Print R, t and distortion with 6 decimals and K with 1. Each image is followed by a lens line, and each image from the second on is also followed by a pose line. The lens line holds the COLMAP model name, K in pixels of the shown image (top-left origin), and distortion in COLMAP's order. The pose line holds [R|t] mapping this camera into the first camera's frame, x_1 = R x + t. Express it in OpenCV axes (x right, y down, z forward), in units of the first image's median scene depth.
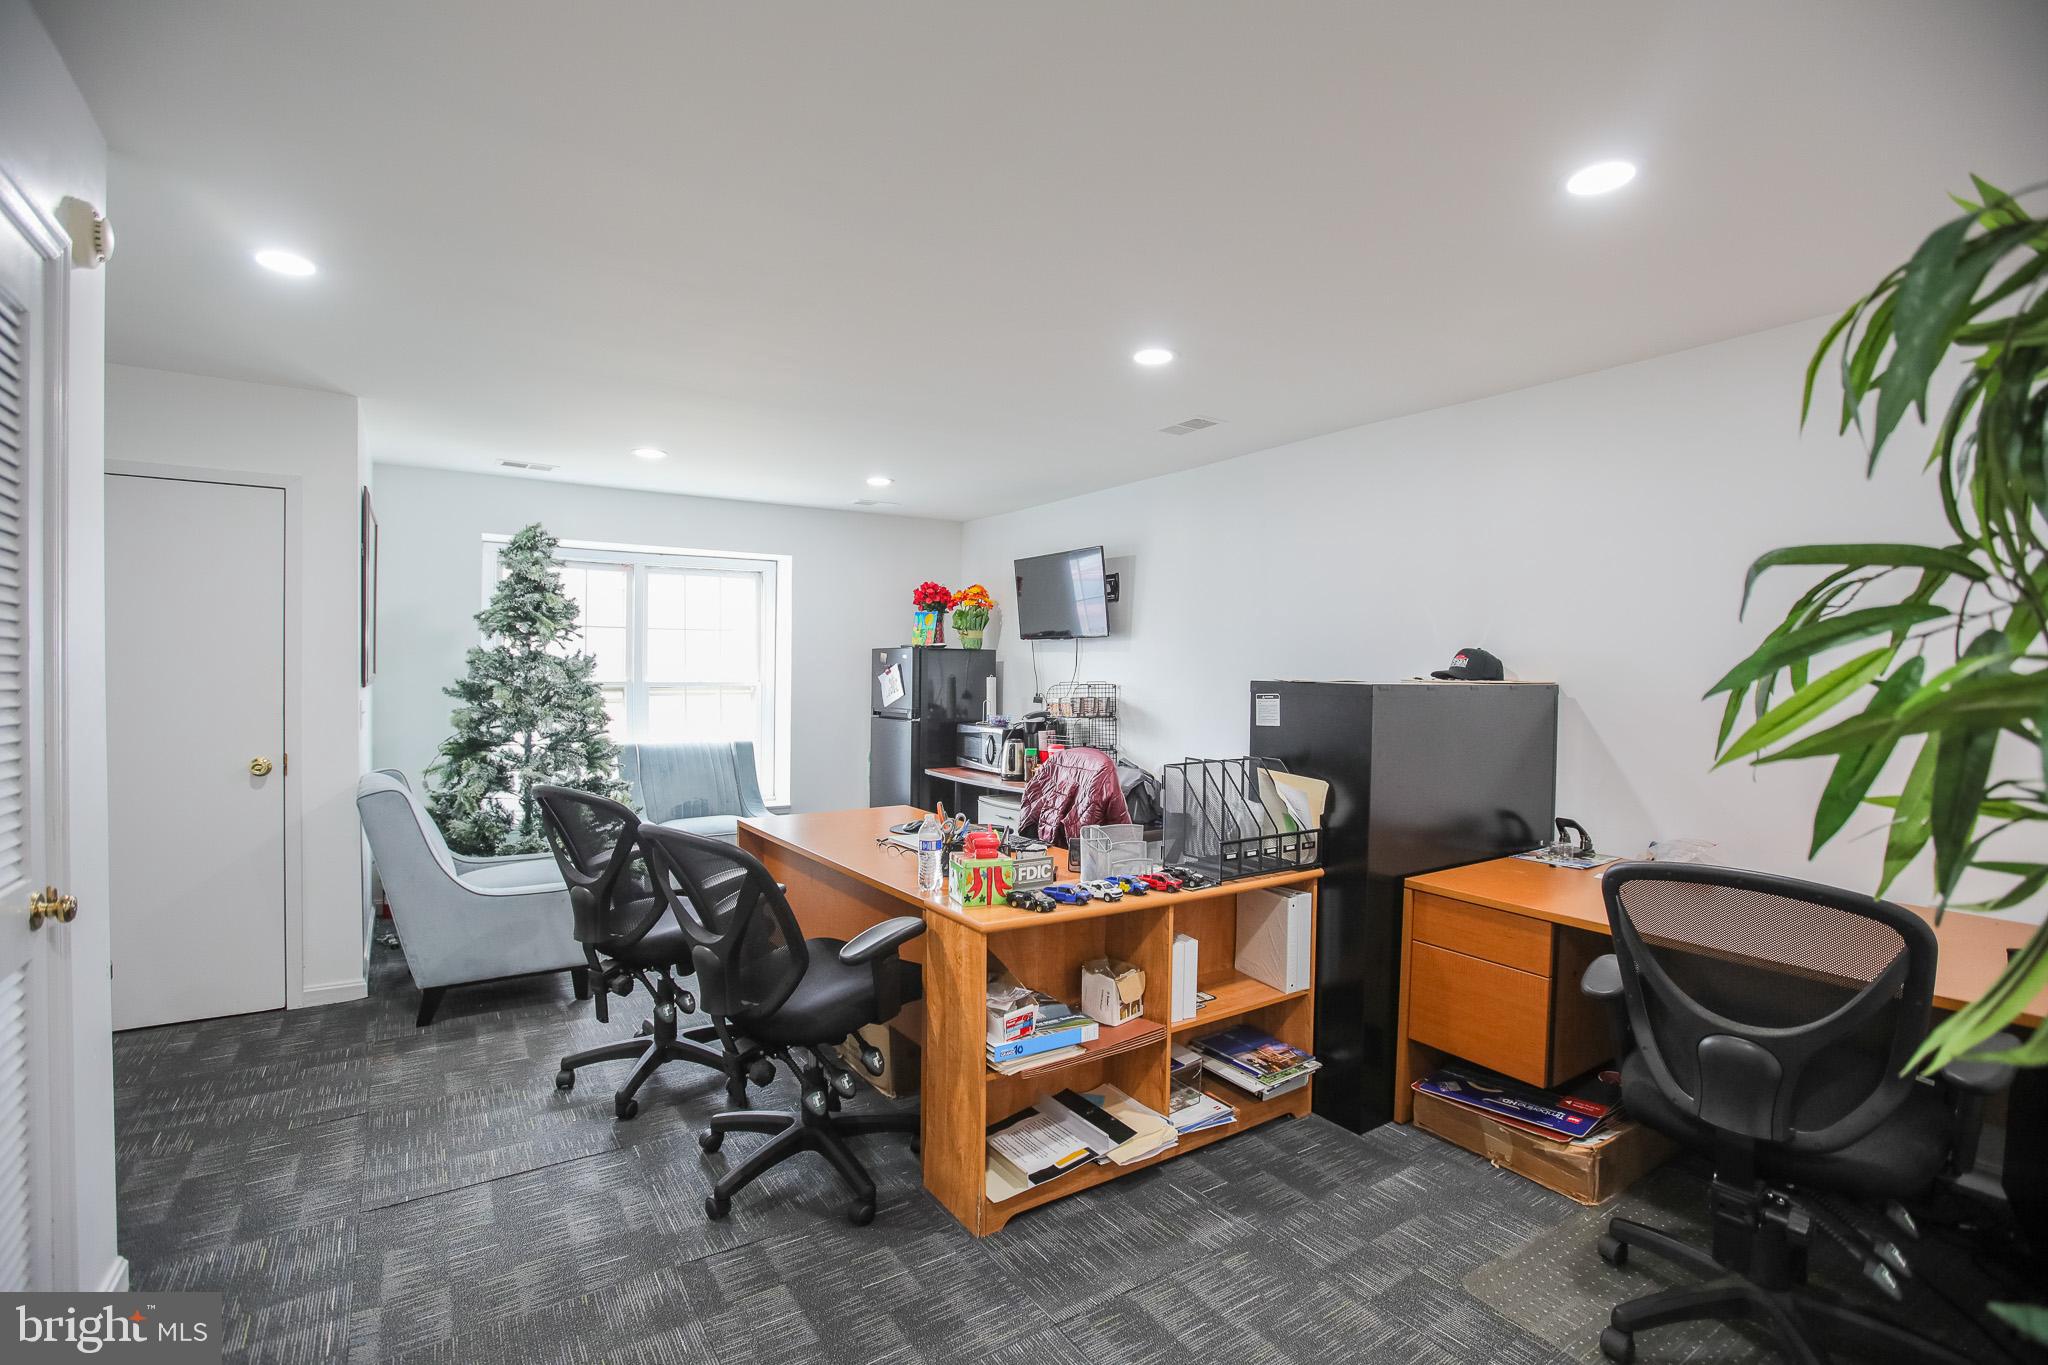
lens RADIAL K [[943.9, 0, 975.3], [0, 943.9, 672.0], [0, 0, 1]] dist [-0.020048, 0.000349]
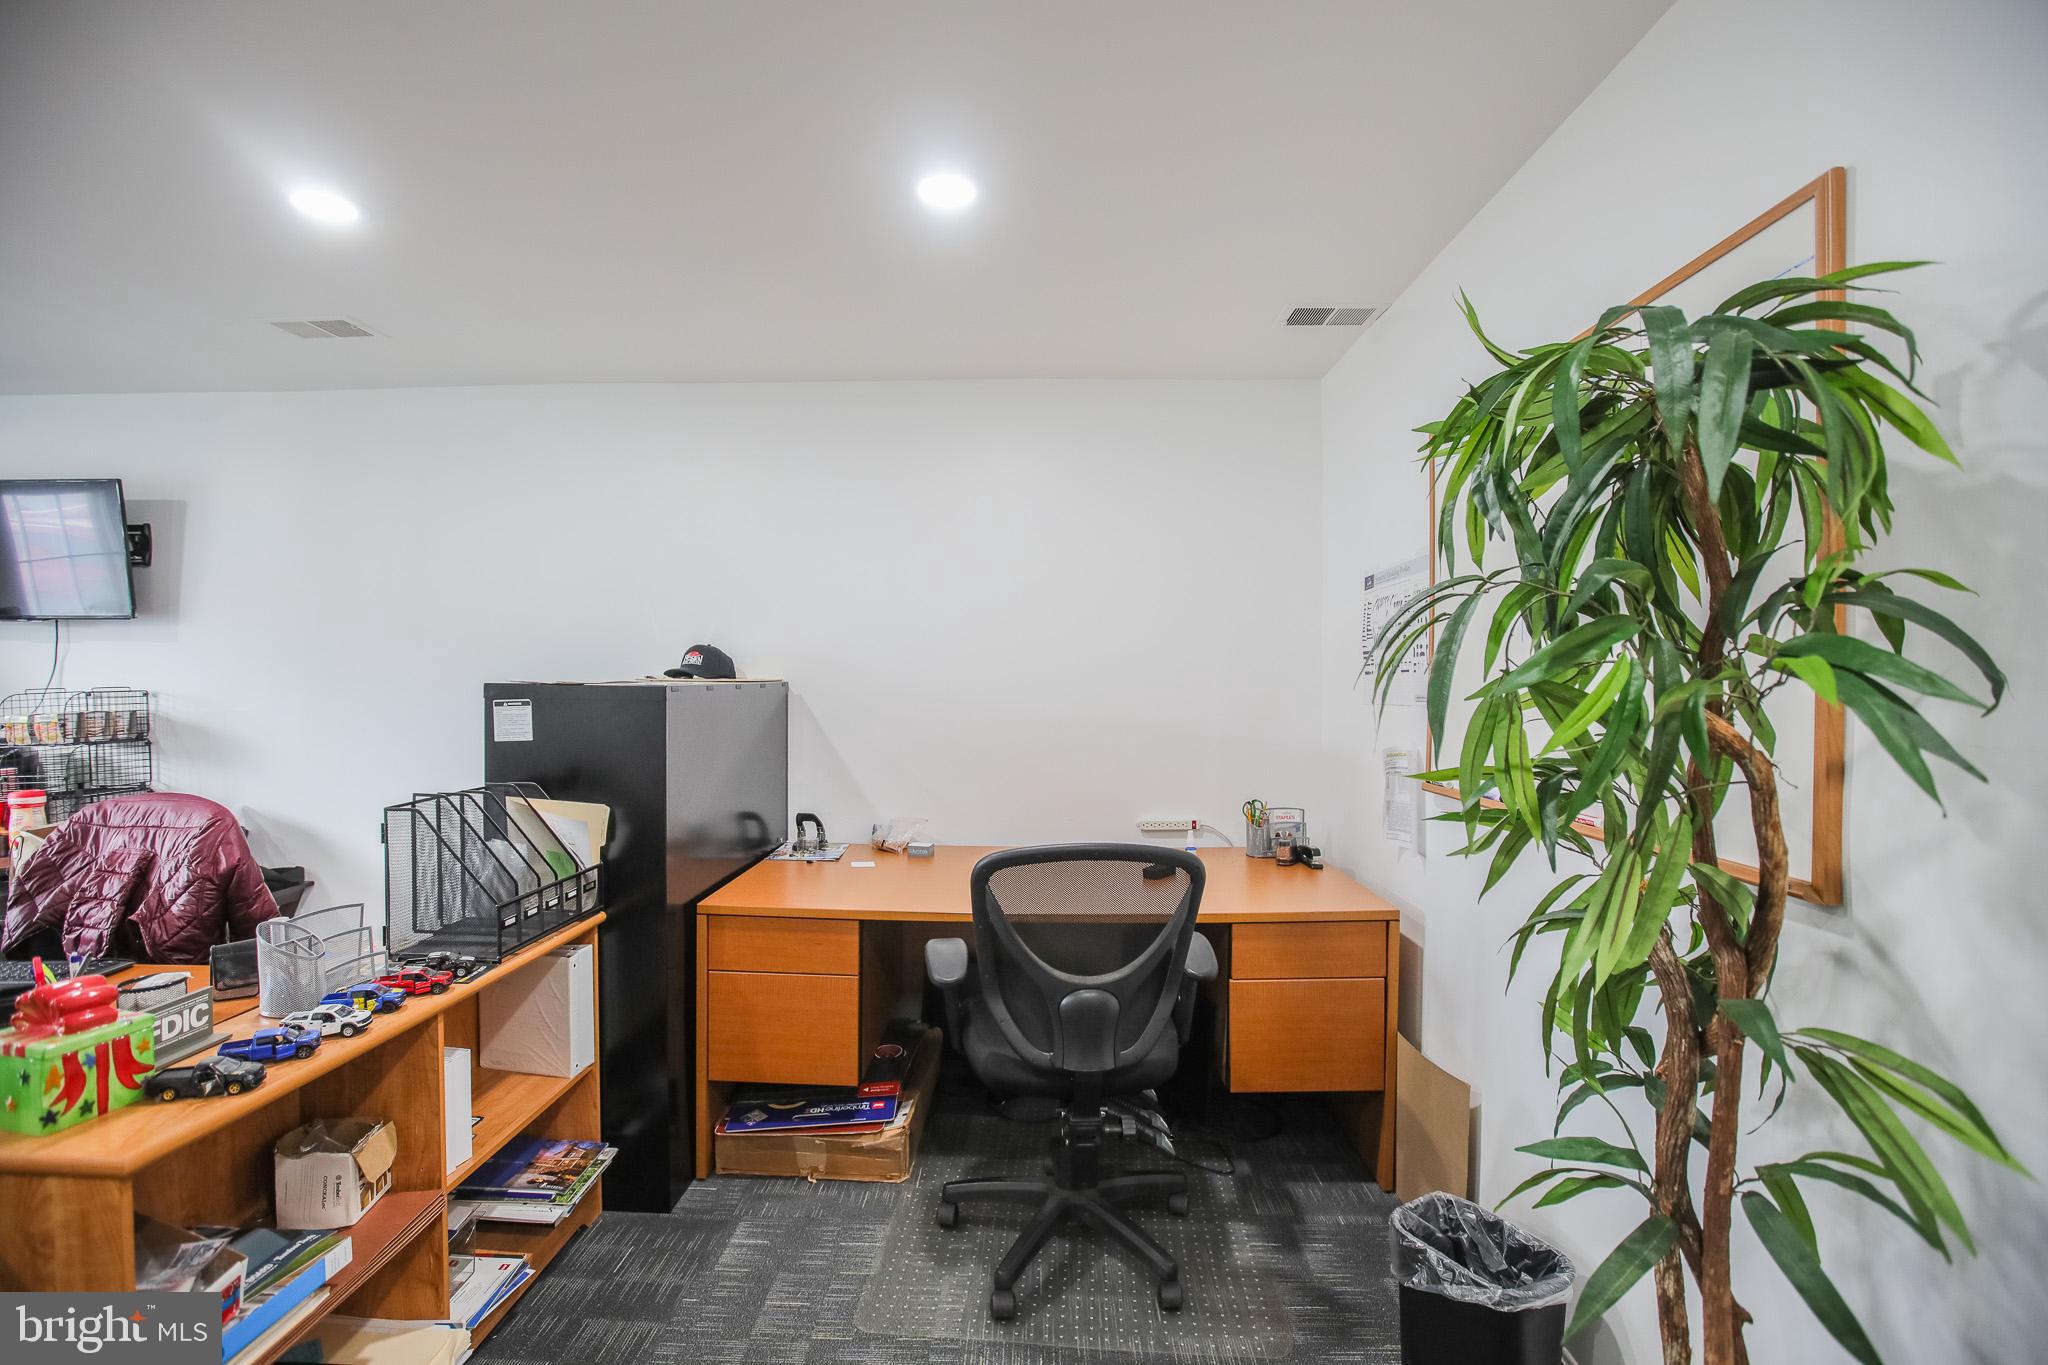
lens RADIAL K [[947.8, 0, 1014.6], [0, 947.8, 680.7], [0, 0, 1]] dist [-0.043345, 0.011855]
pose [[0.546134, -0.011074, 0.837625, -0.122994], [0.002304, 0.999929, 0.011717, -0.000240], [-0.837695, -0.004470, 0.546121, 0.272649]]
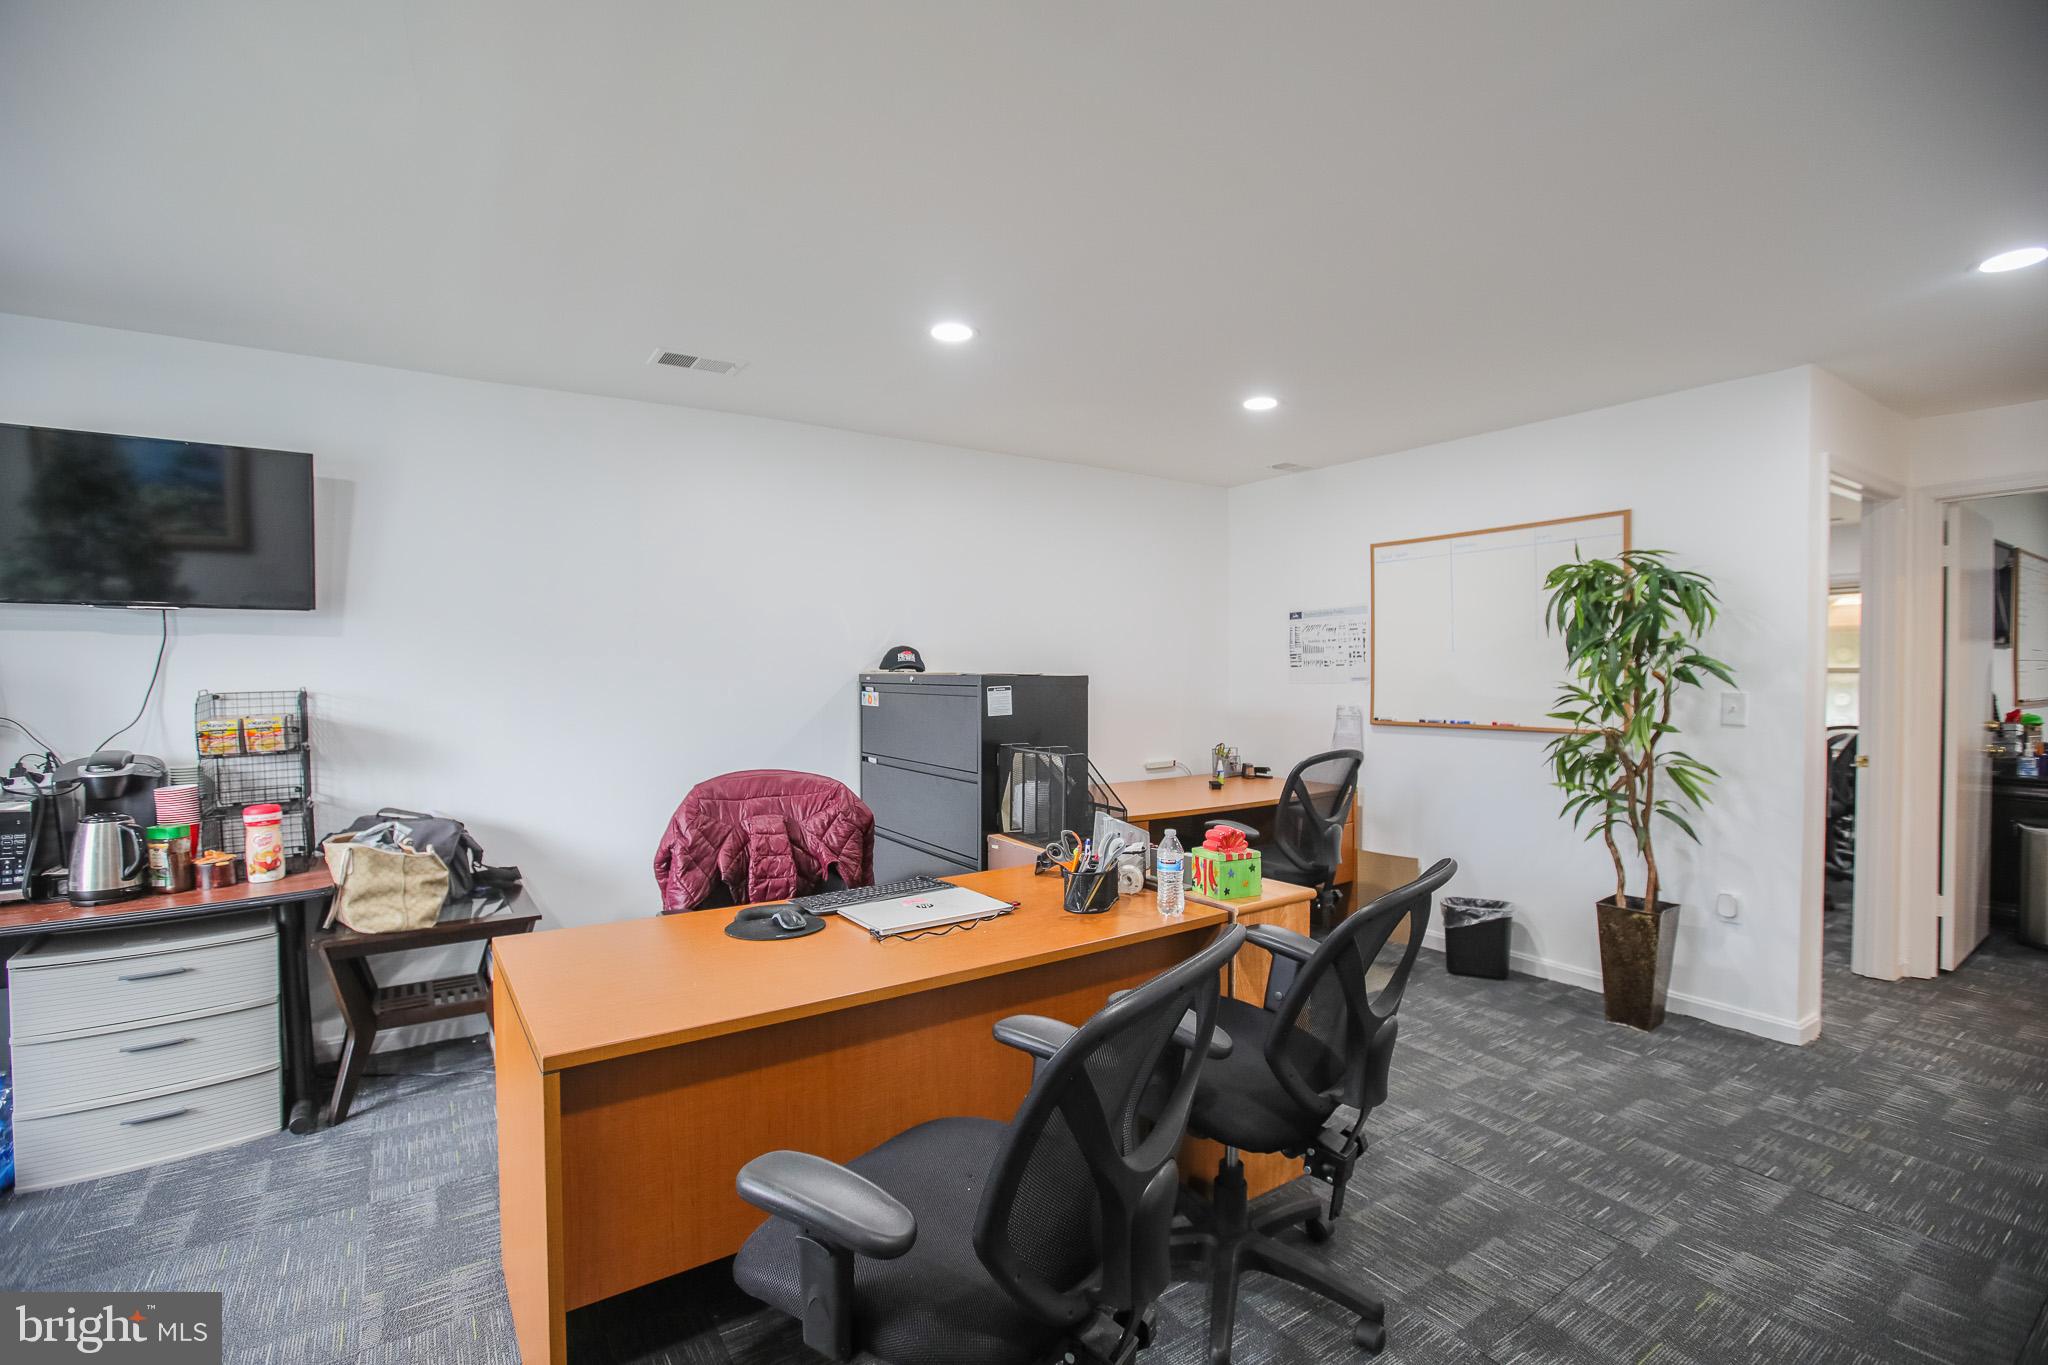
lens RADIAL K [[947.8, 0, 1014.6], [0, 947.8, 680.7], [0, 0, 1]] dist [-0.043345, 0.011855]
pose [[-0.037751, -0.018452, 0.999117, -0.926221], [0.004737, 0.999815, 0.018644, -0.004443], [-0.999276, 0.005437, -0.037657, 1.178884]]
